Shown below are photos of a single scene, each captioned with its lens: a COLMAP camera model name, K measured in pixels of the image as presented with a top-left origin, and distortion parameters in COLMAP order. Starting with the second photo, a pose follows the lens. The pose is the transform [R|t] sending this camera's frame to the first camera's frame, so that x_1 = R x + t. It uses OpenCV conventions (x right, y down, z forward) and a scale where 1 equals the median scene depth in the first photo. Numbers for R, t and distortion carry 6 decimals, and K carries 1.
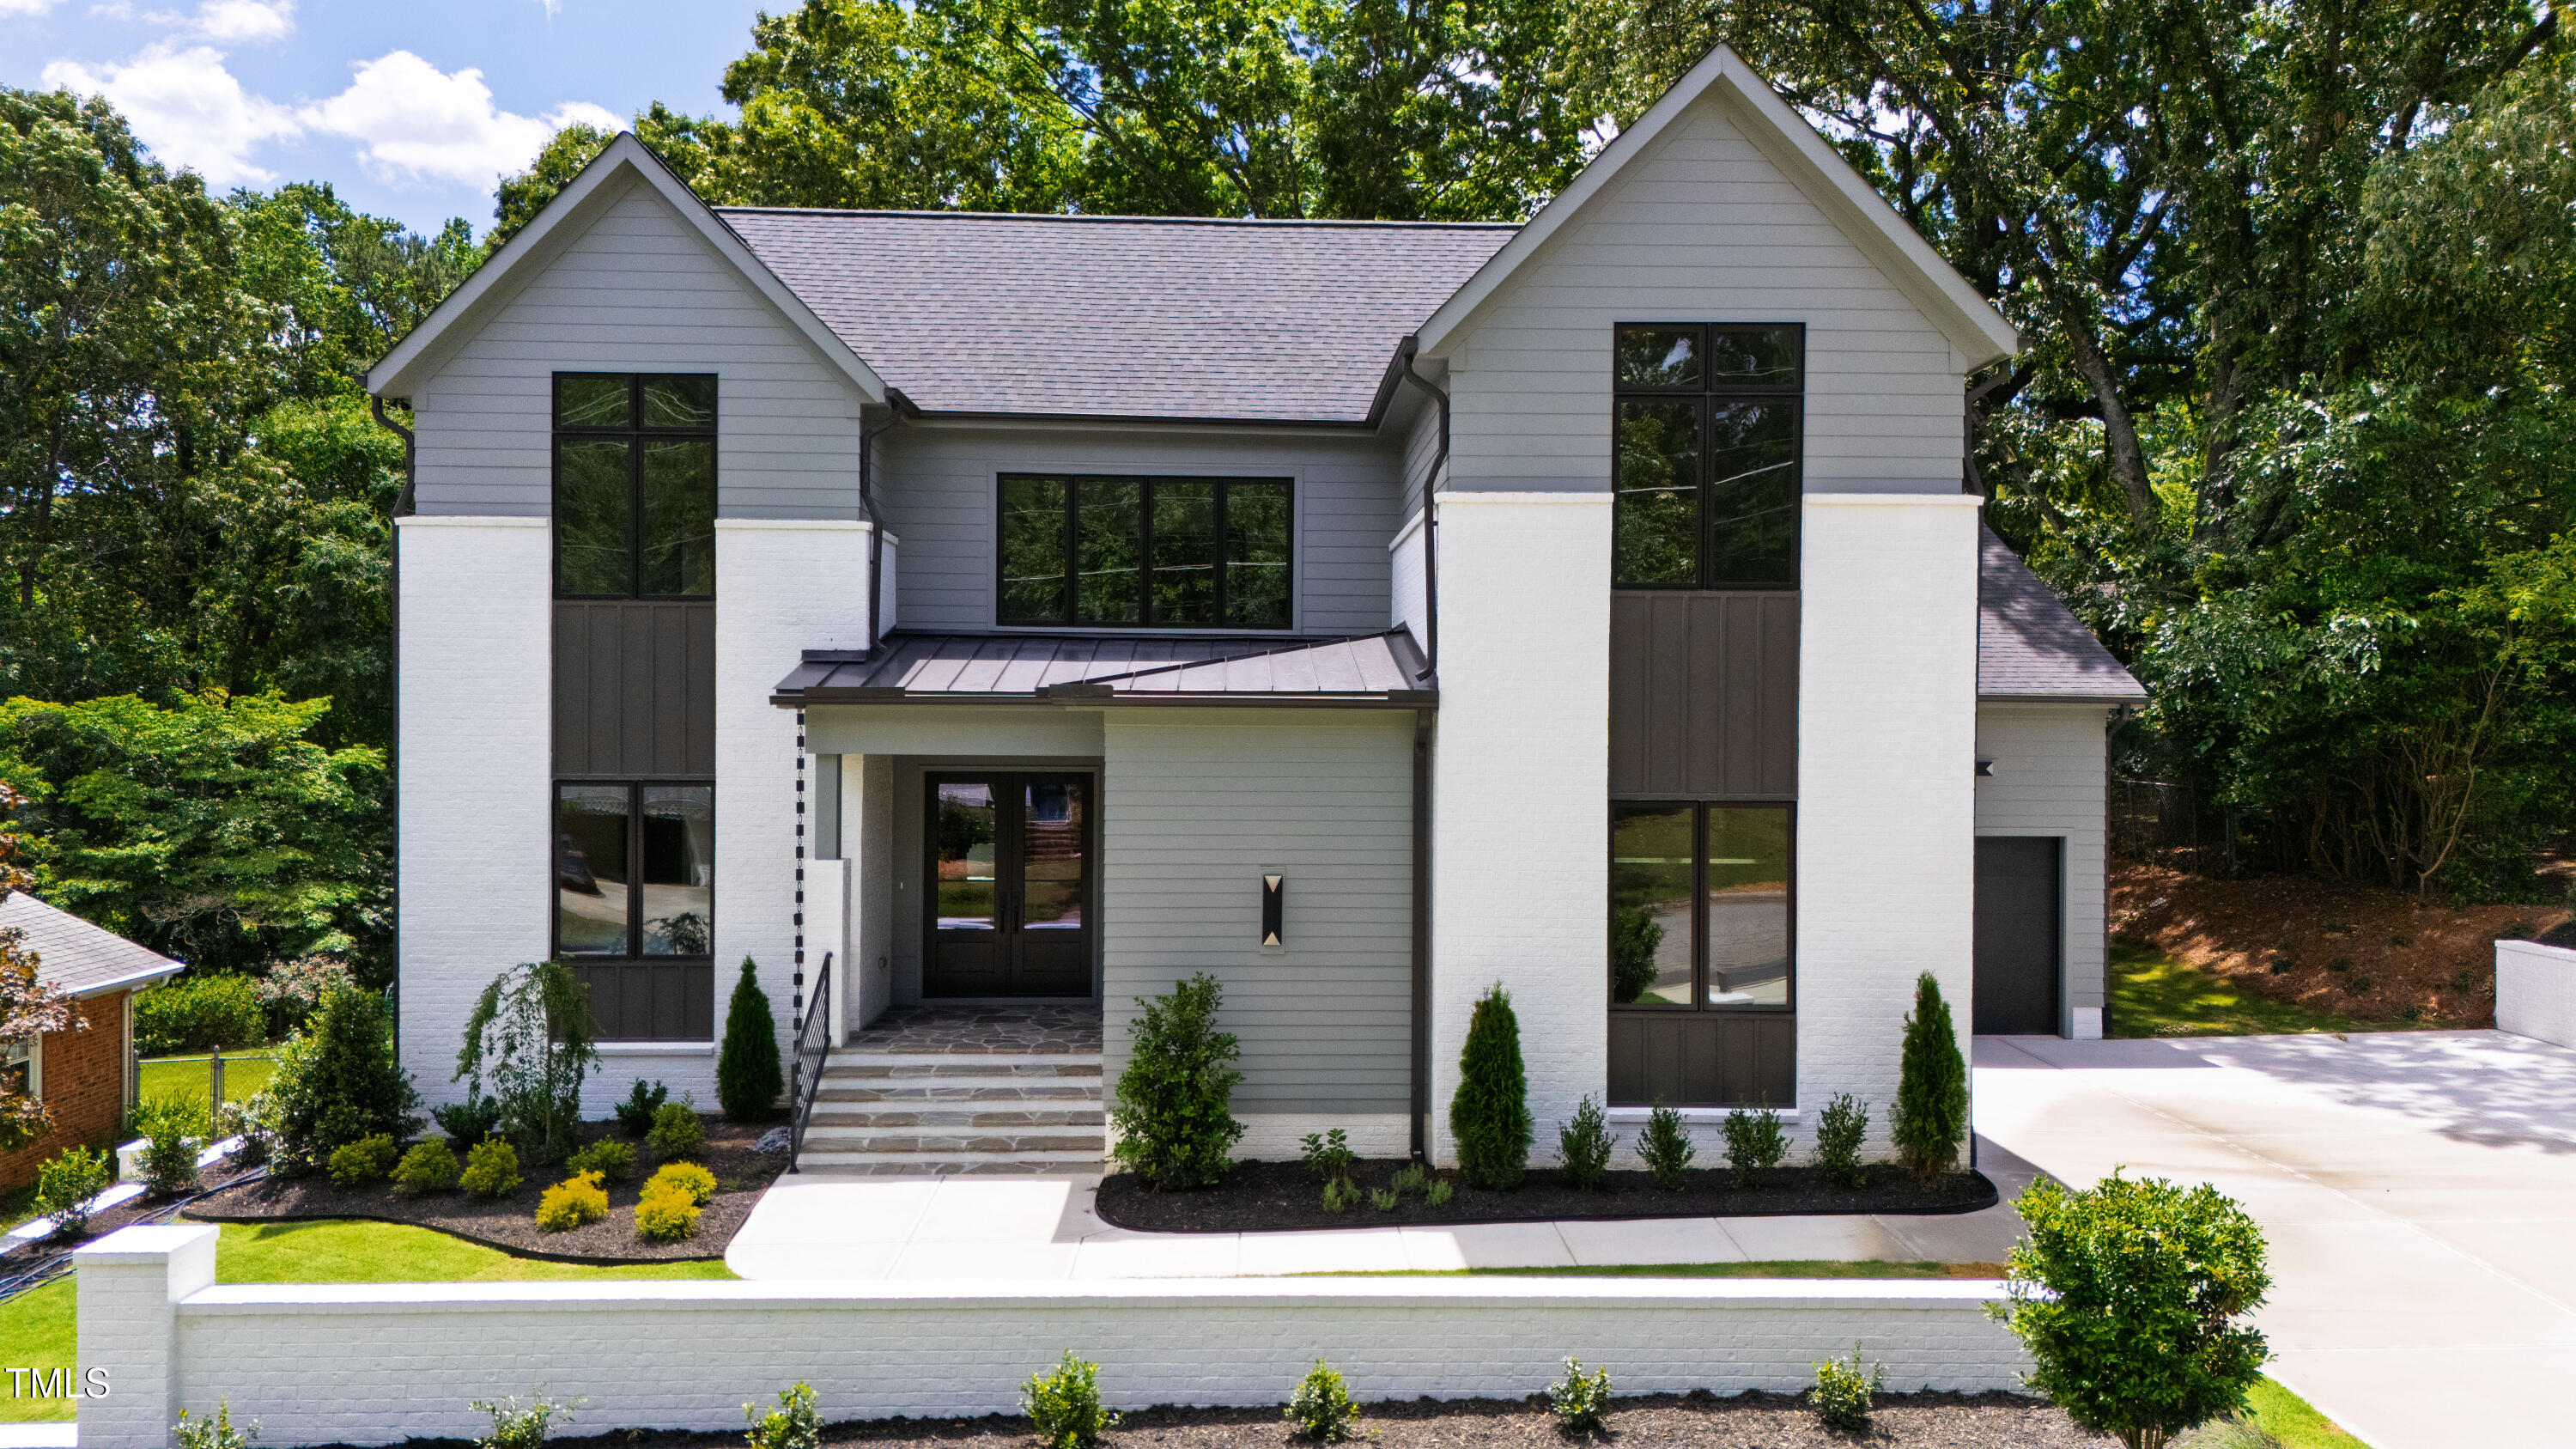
lens RADIAL K [[1817.5, 0, 1288.0], [0, 1817.5, 724.5], [0, 0, 1]] dist [0.056626, -0.000503]
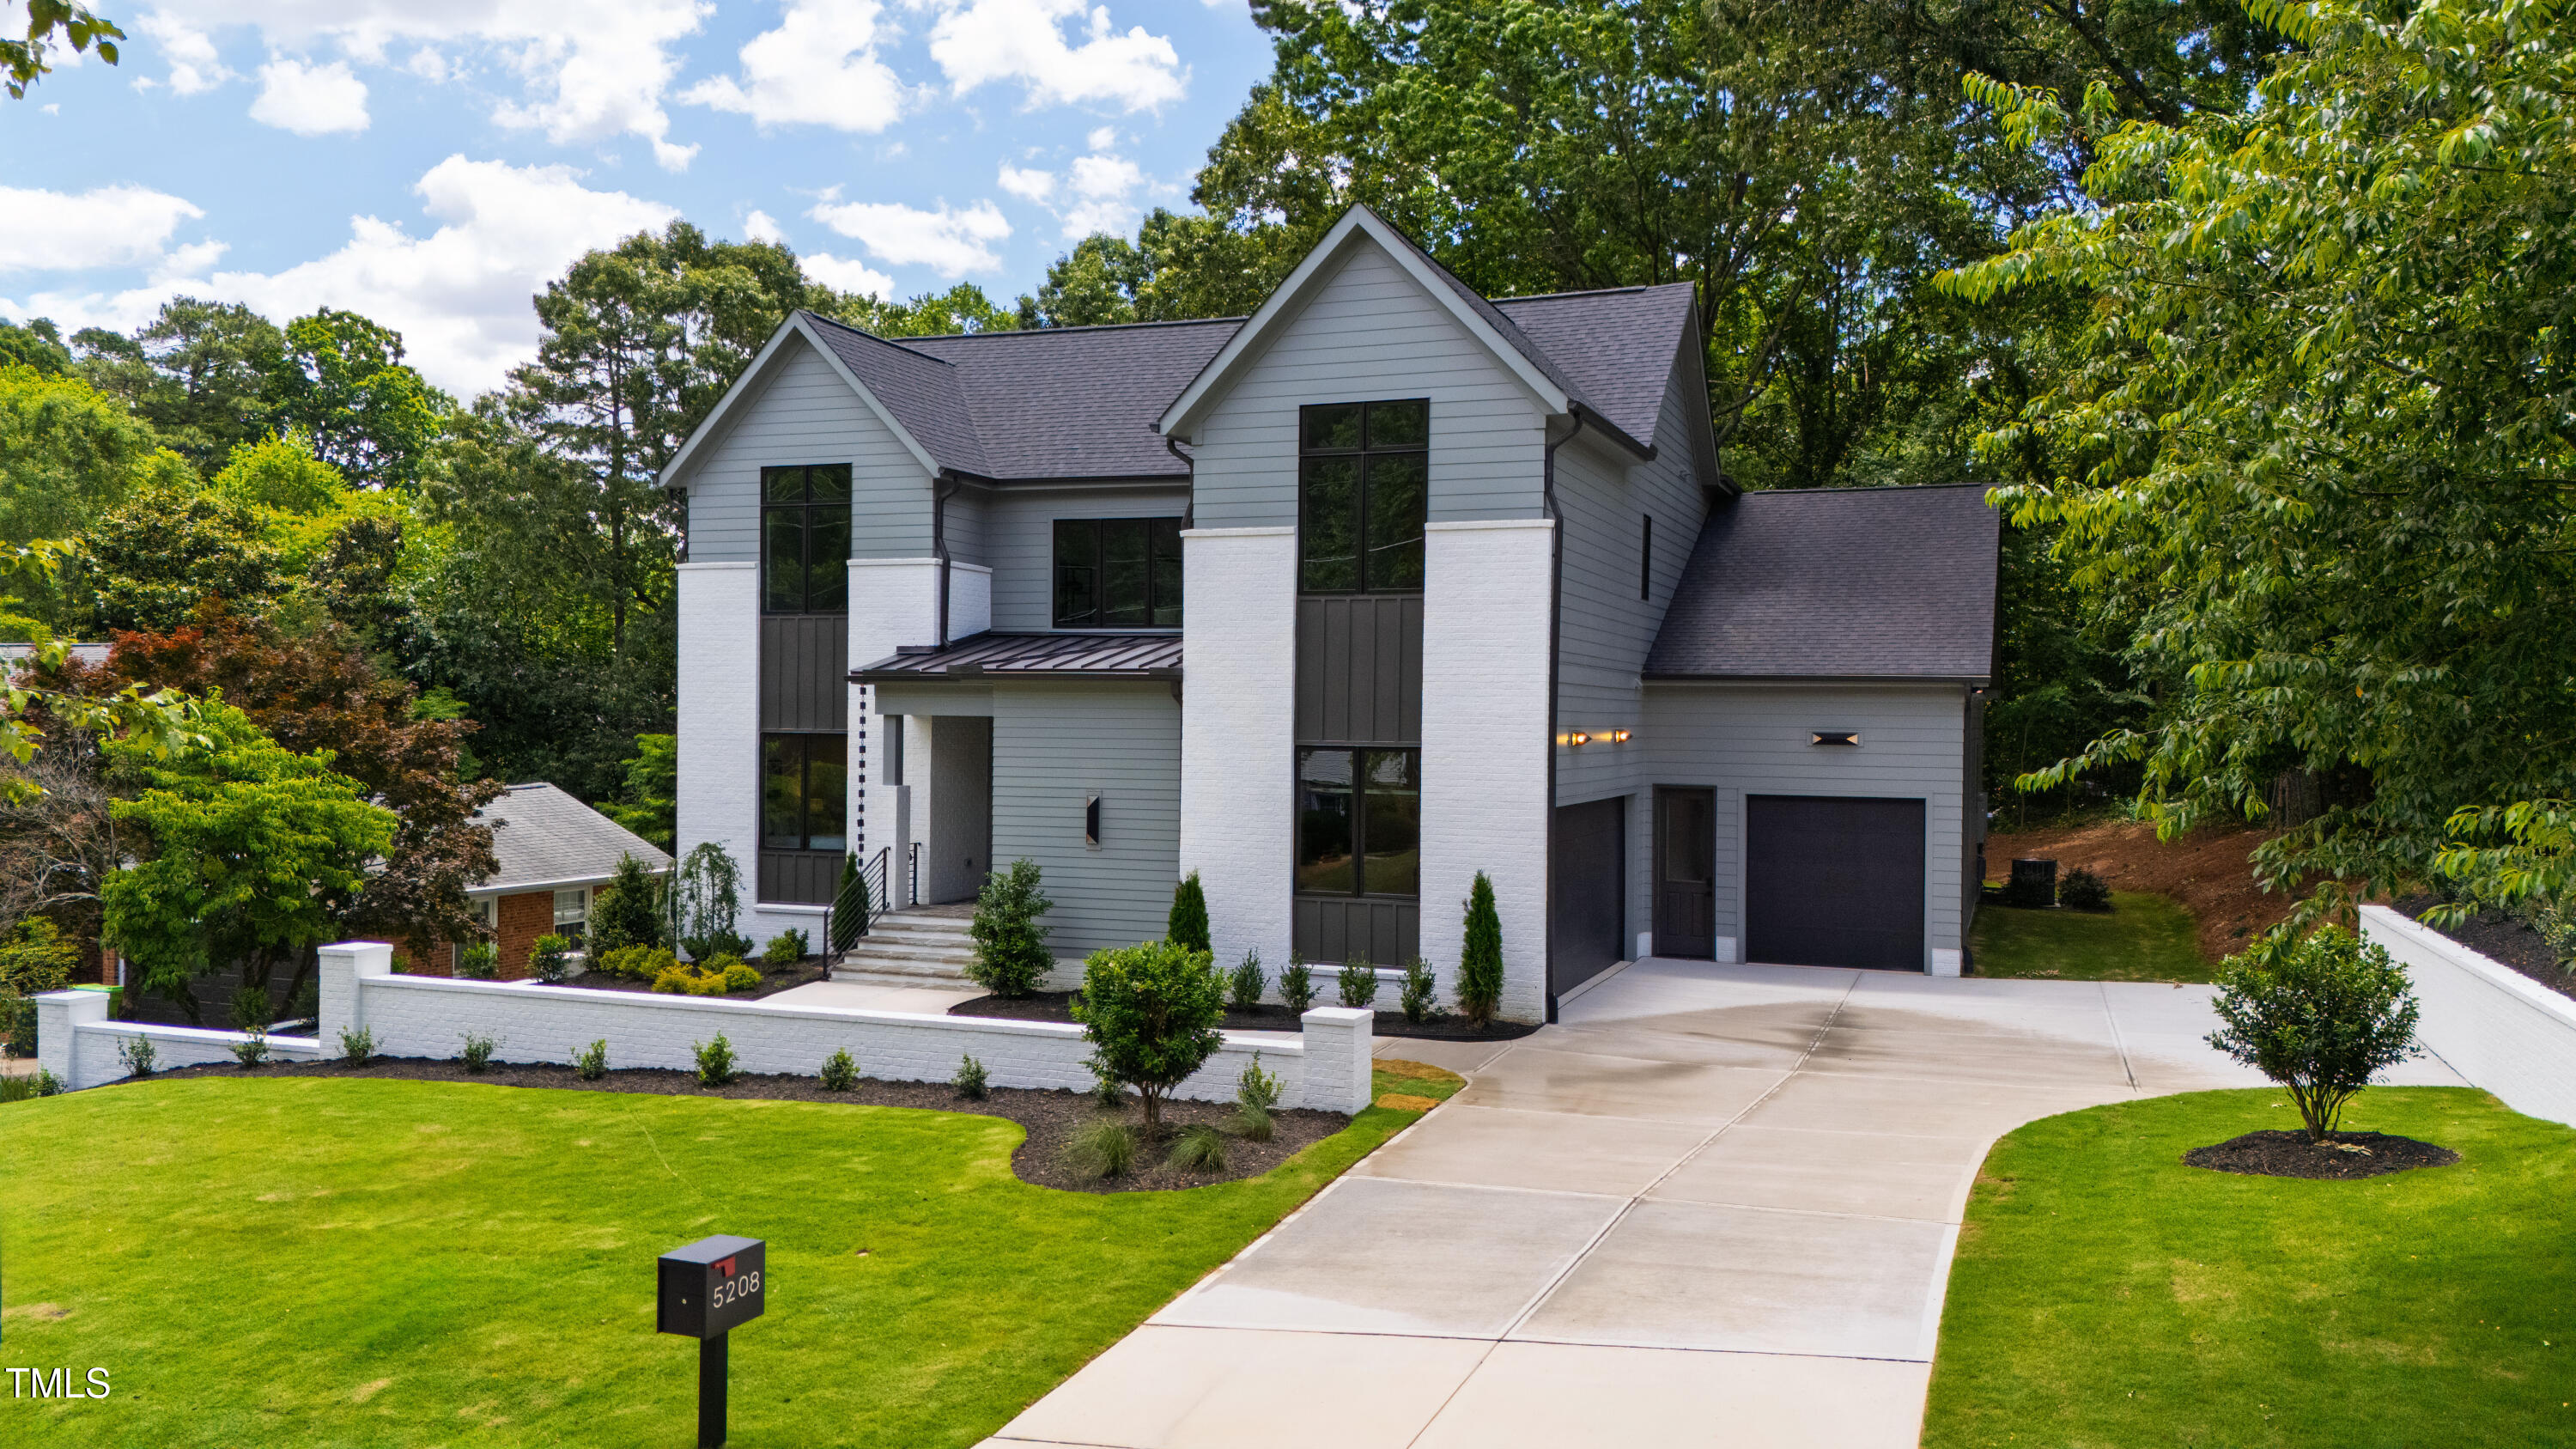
lens RADIAL K [[1817.5, 0, 1288.0], [0, 1817.5, 724.5], [0, 0, 1]] dist [0.056626, -0.000503]
pose [[0.923646, 0.005598, -0.383206, 0.630454], [-0.004714, 0.999984, 0.003247, 0.017408], [0.383218, -0.001193, 0.923657, -0.261275]]
